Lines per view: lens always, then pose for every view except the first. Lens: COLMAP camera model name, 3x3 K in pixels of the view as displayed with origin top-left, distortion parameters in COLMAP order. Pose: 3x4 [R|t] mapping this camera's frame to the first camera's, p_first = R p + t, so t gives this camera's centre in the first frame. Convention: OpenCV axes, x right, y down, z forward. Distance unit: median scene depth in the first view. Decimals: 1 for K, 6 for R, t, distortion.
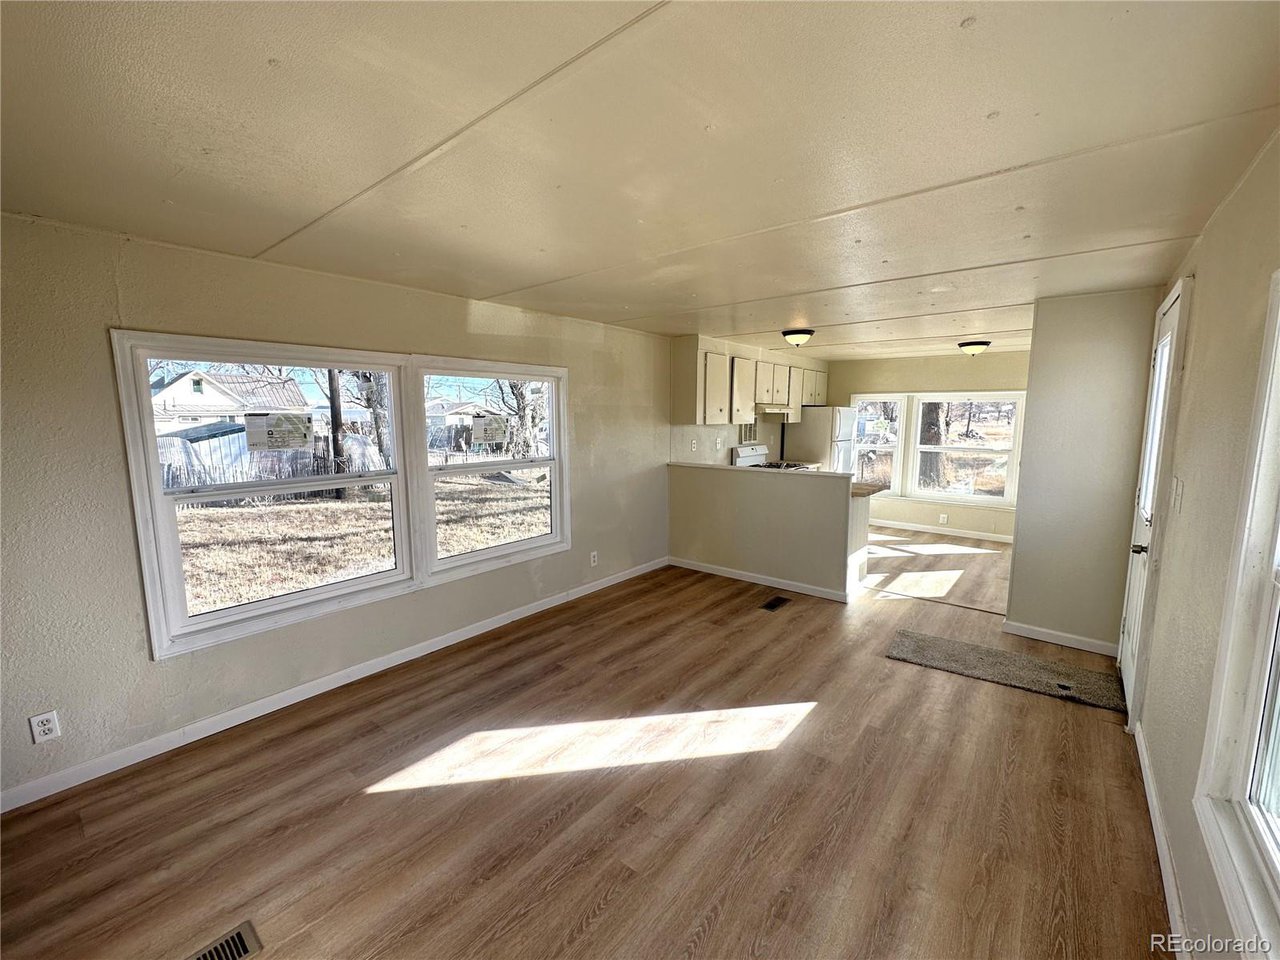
lens RADIAL K [[526.8, 0, 645.9], [0, 526.8, 479.9], [0, 0, 1]] dist [0.001150, -0.000397]
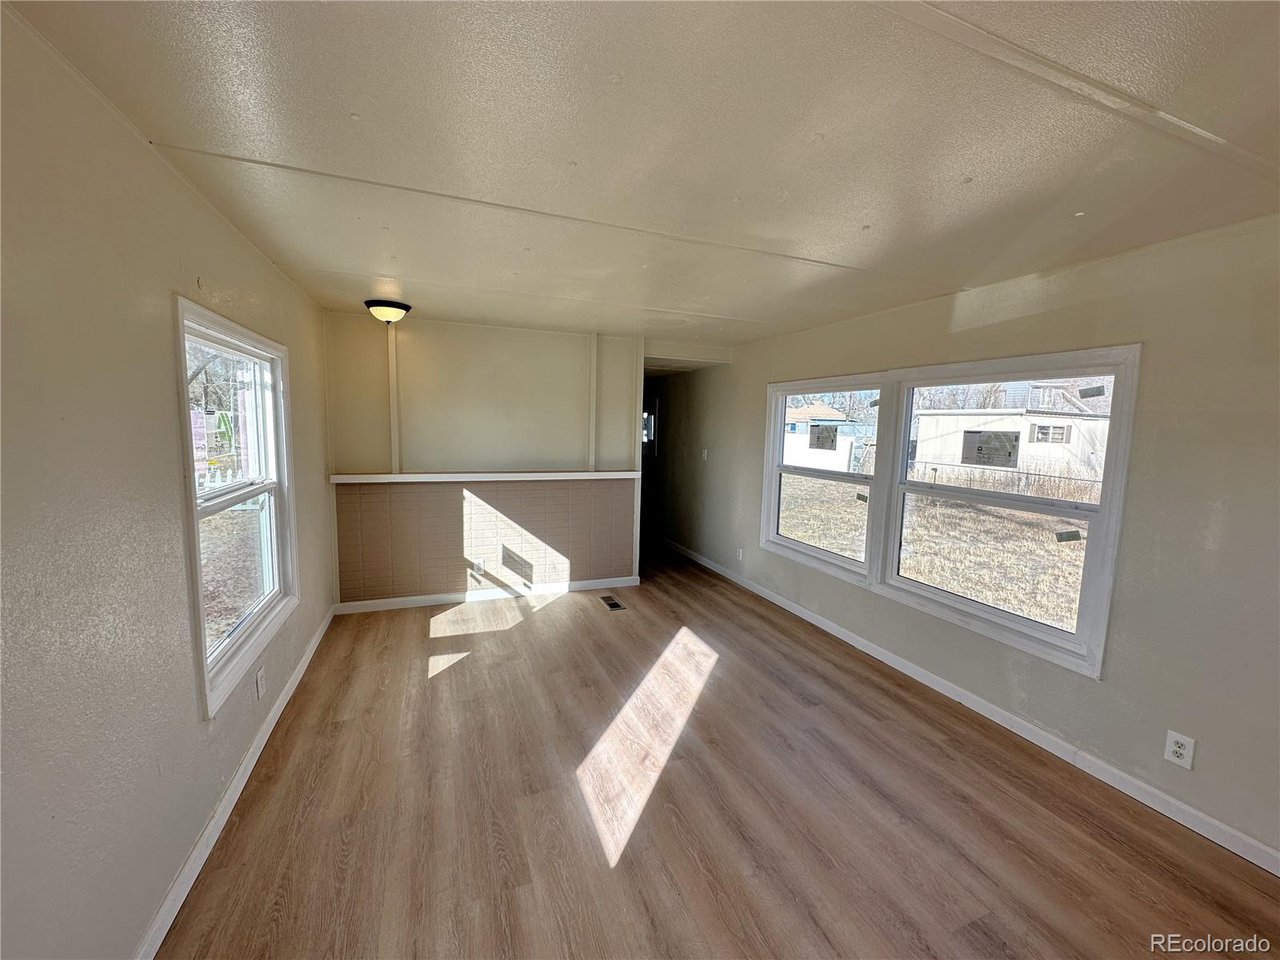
lens RADIAL K [[506.4, 0, 632.3], [0, 506.4, 480.0], [0, 0, 1]] dist [-0.002575, 0.000189]
pose [[-0.500390, 0.080465, -0.862053, 0.641183], [-0.136067, 0.975991, 0.170083, -0.114158], [0.855041, 0.202405, -0.477427, 0.970358]]
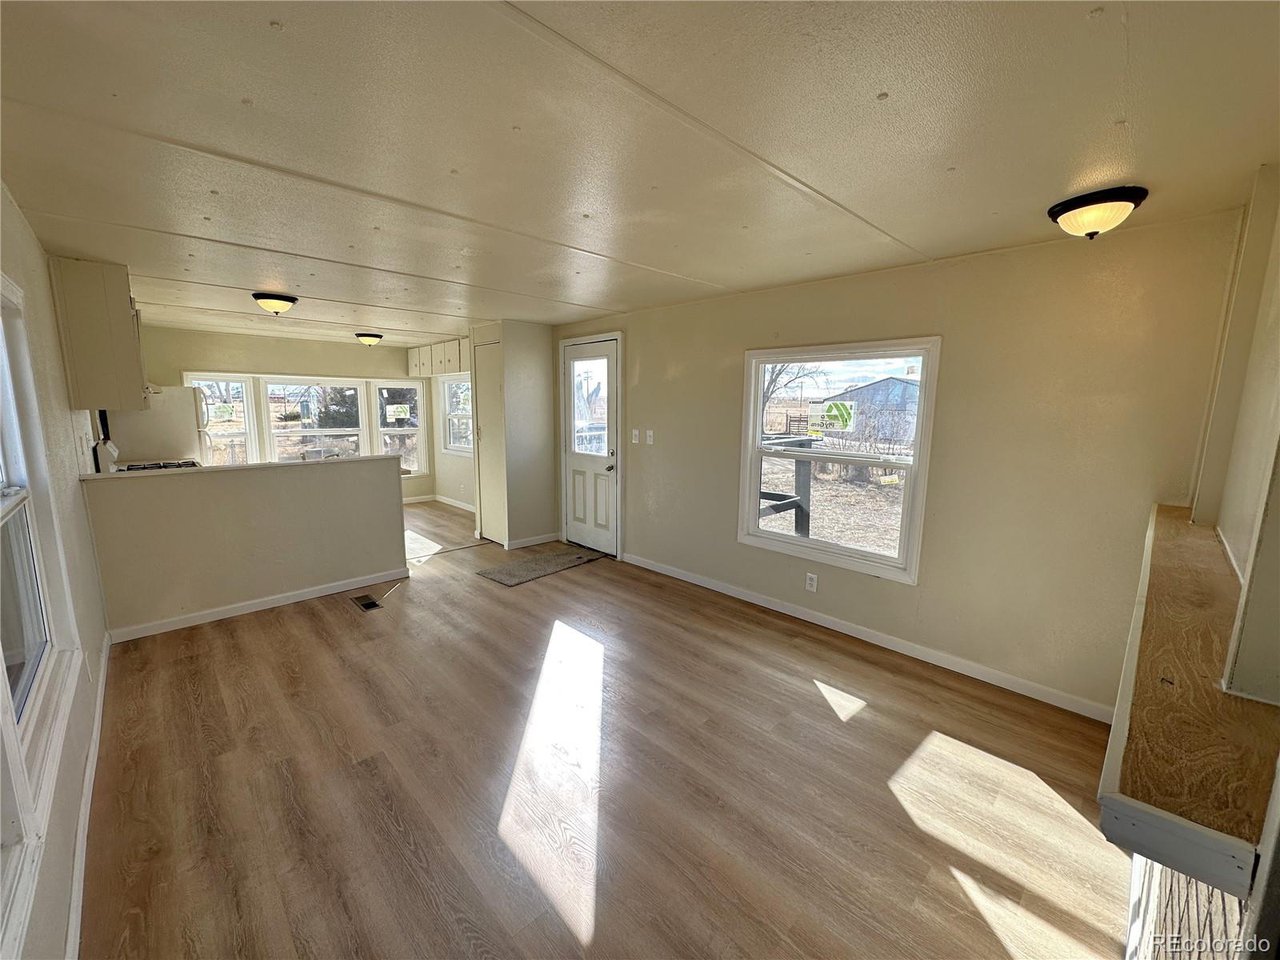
lens RADIAL K [[506.4, 0, 639.6], [0, 506.4, 477.7], [0, 0, 1]] dist [-0.002575, 0.000189]
pose [[0.115766, -0.144515, 0.982707, -0.649484], [0.116964, 0.984459, 0.130994, -0.048475], [-0.986366, 0.099777, 0.130870, 0.475849]]
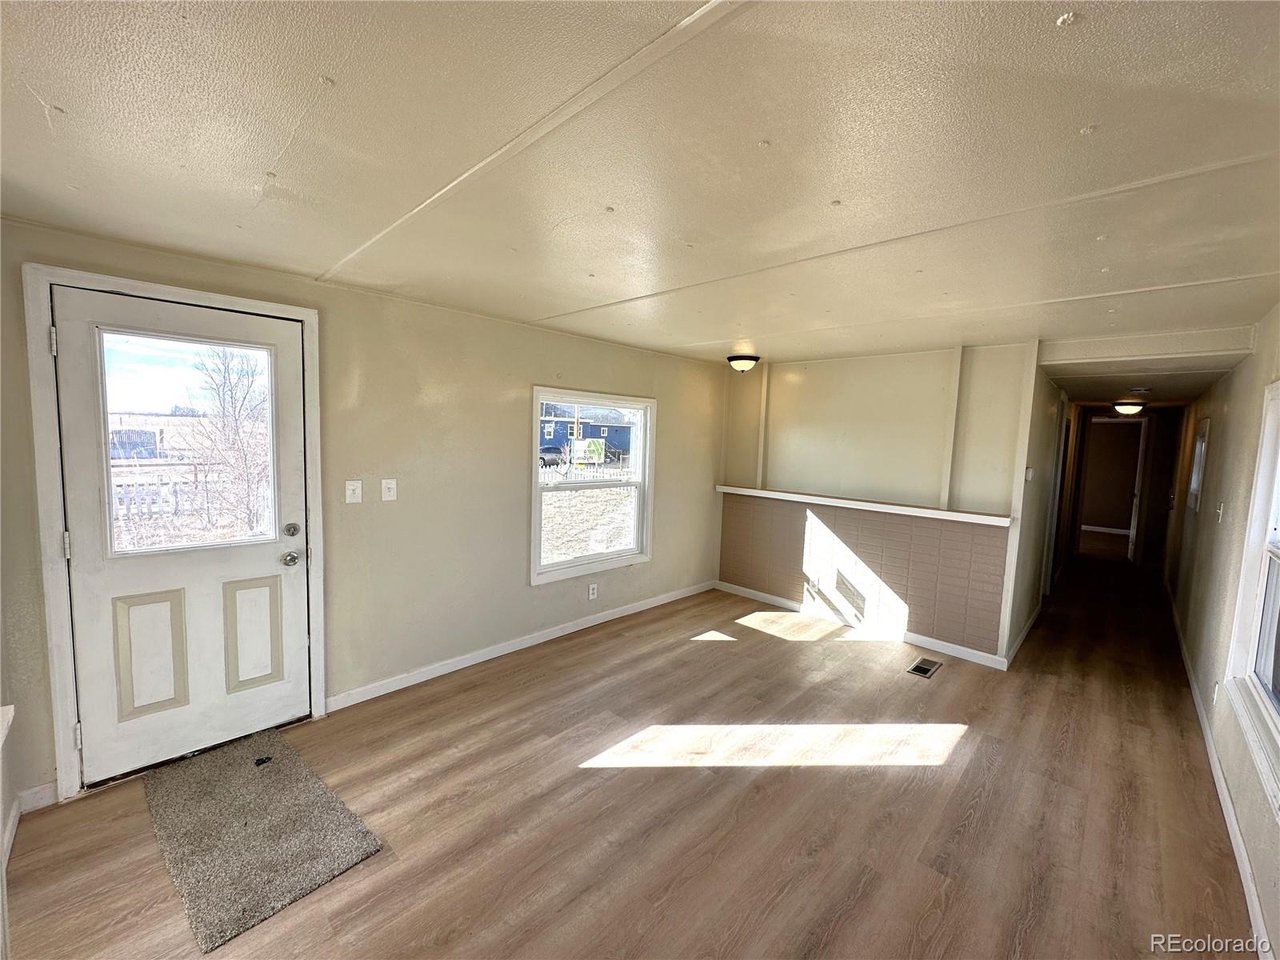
lens RADIAL K [[506.4, 0, 640.8], [0, 506.4, 477.7], [0, 0, 1]] dist [-0.002575, 0.000189]
pose [[-0.994967, -0.042549, 0.090720, 0.131284], [-0.022557, 0.977239, 0.210939, -0.182462], [-0.097631, 0.207831, -0.973280, 1.364651]]
